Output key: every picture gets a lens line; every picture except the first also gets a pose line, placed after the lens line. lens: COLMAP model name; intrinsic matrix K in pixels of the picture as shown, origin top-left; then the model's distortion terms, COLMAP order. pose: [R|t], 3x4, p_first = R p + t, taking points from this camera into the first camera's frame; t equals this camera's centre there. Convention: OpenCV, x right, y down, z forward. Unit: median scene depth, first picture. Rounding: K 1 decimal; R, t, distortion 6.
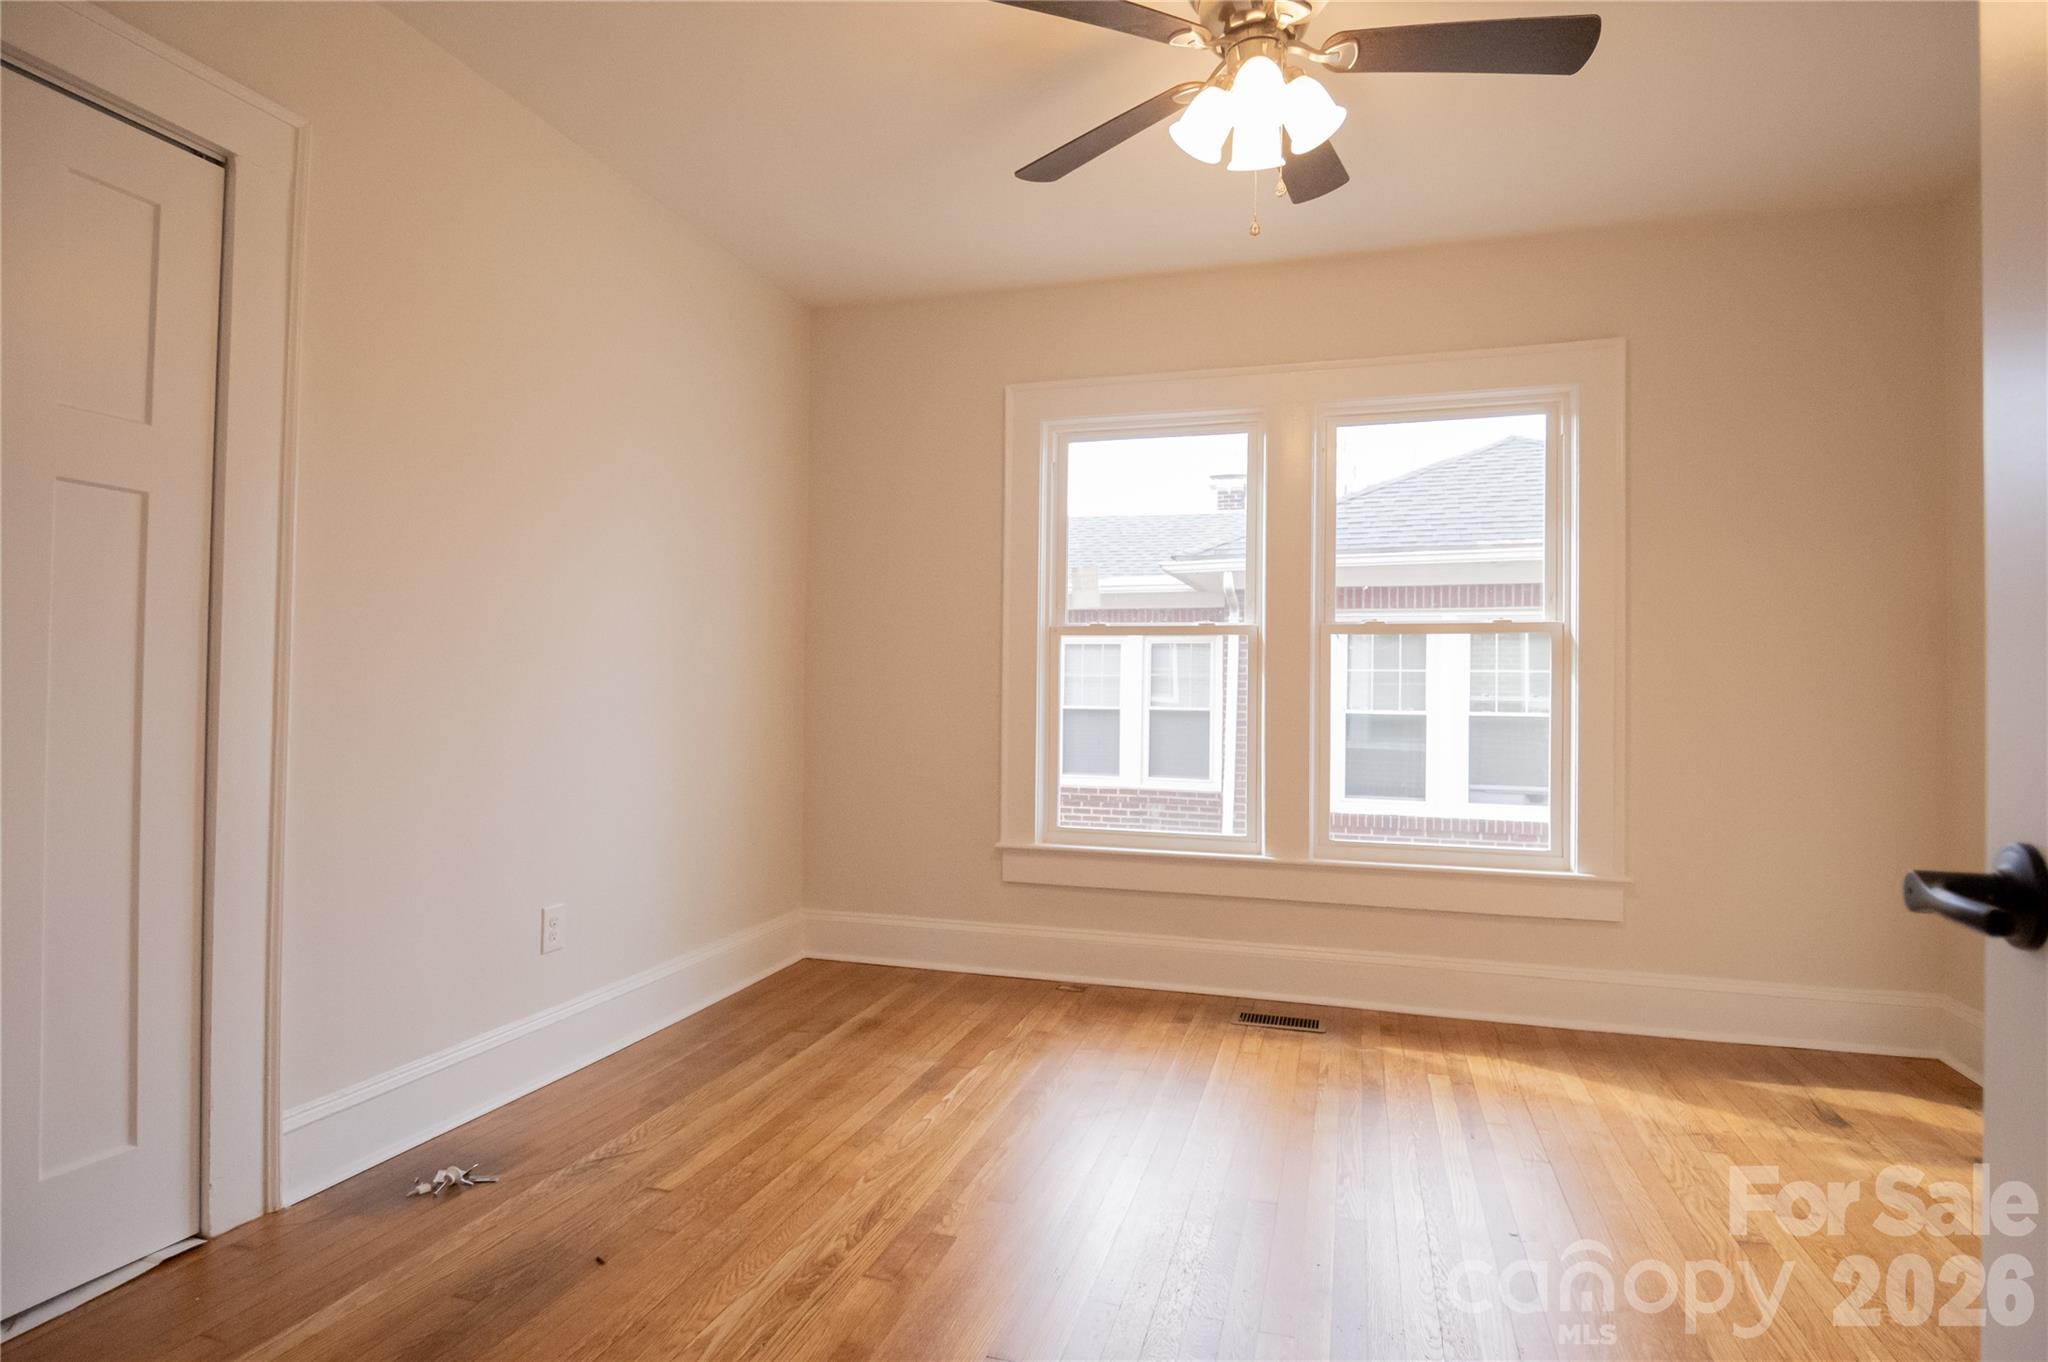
lens RADIAL K [[1101.2, 0, 1042.9], [0, 1101.2, 675.0], [0, 0, 1]] dist [0.011023, -0.023009]
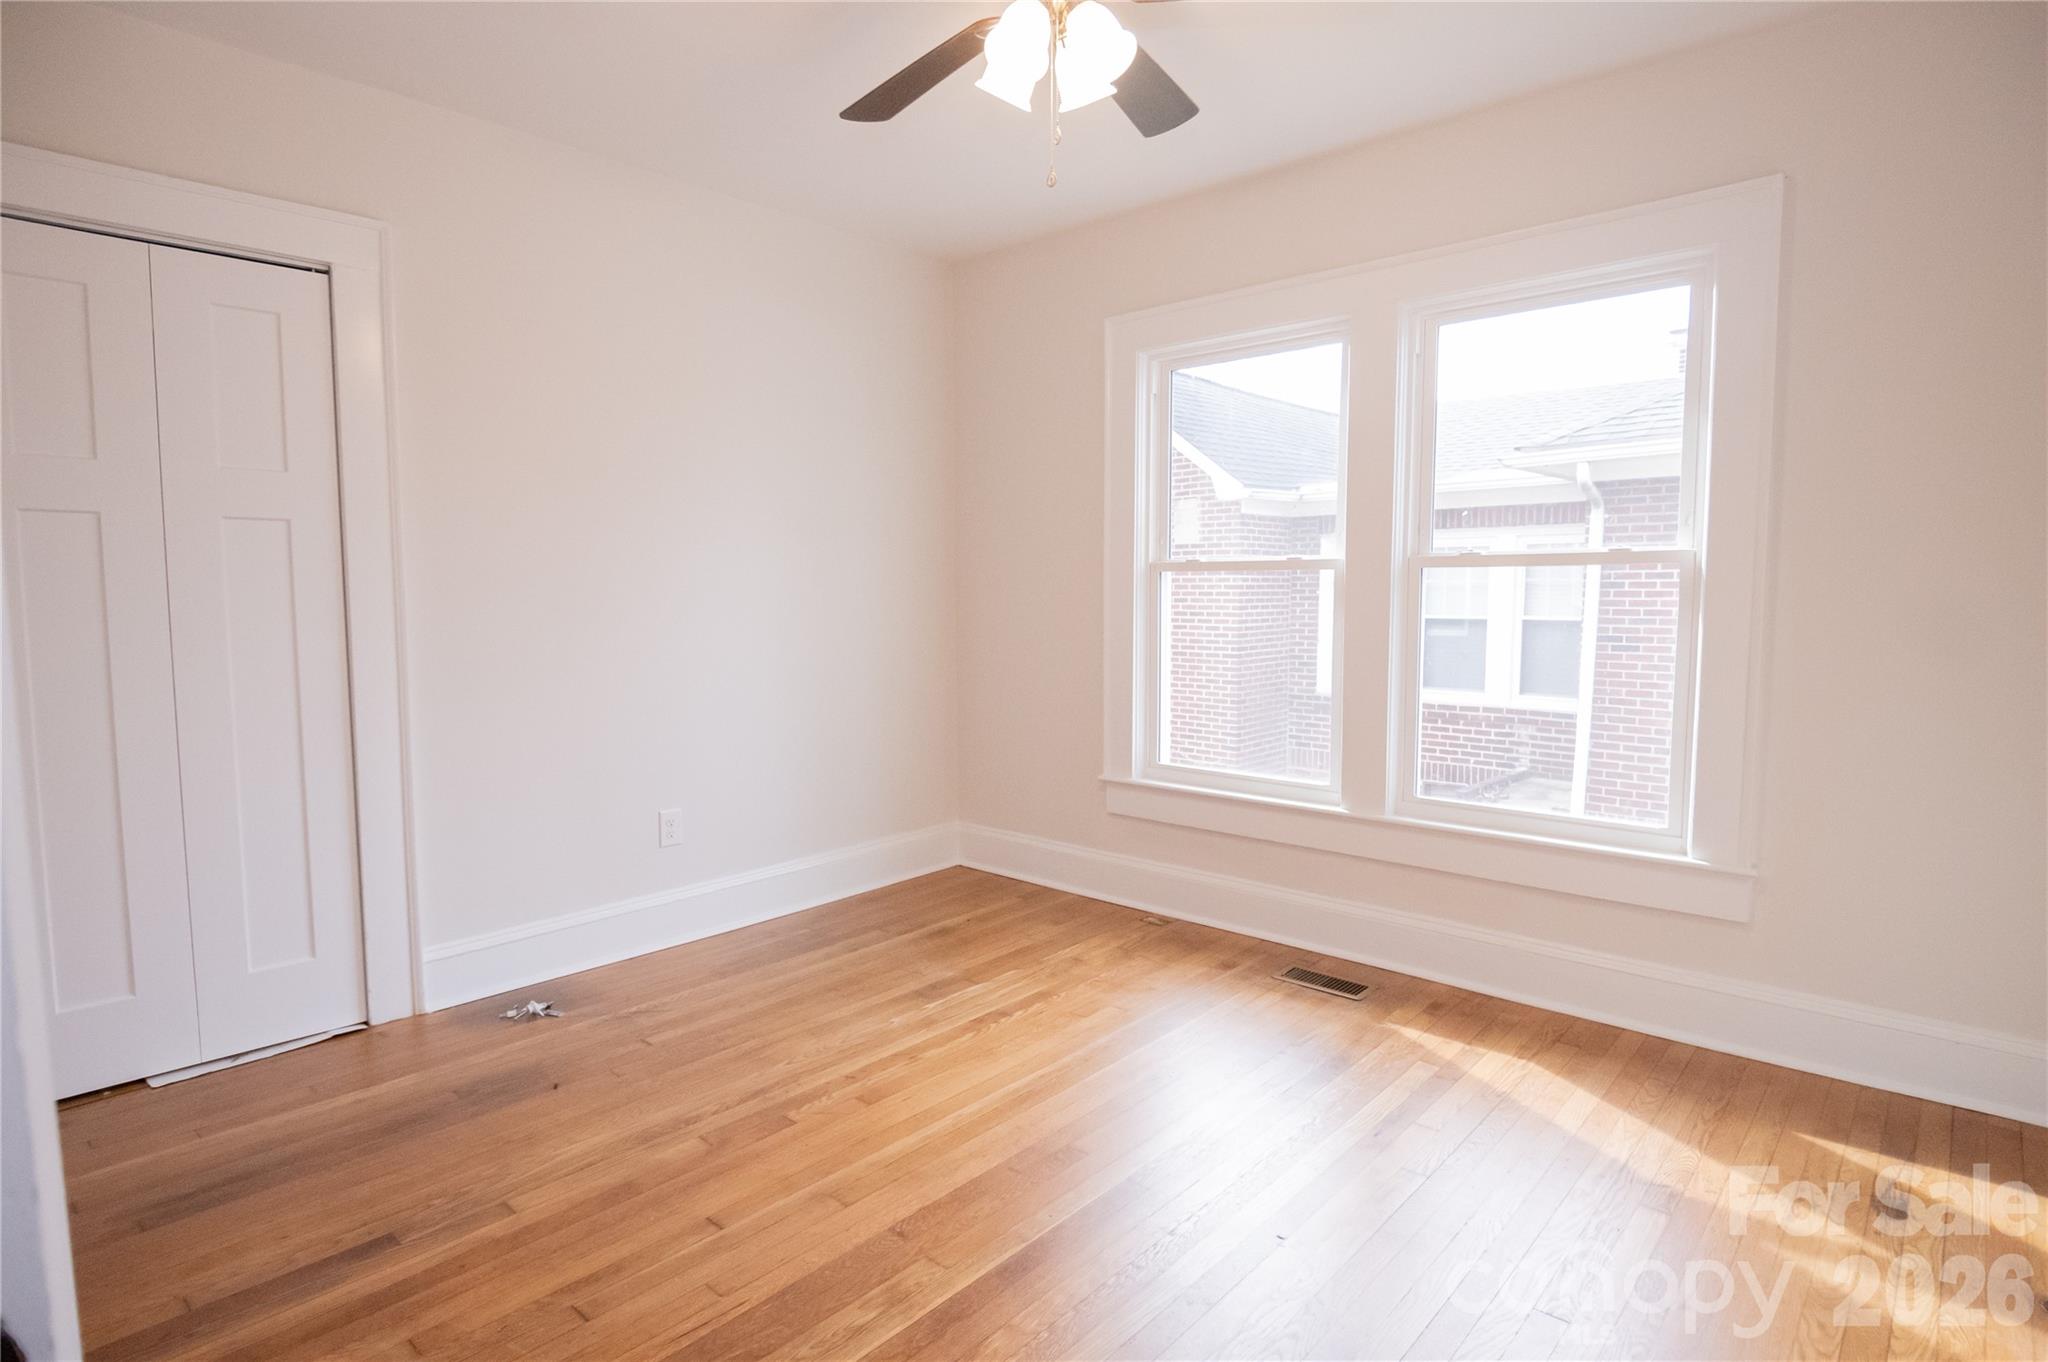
lens RADIAL K [[1101.2, 0, 1014.6], [0, 1101.2, 681.9], [0, 0, 1]] dist [0.011023, -0.023009]
pose [[0.897542, 0.023187, -0.440318, 0.389803], [0.021579, 0.995110, 0.096389, -0.041237], [0.440400, -0.096015, 0.892653, 0.058418]]
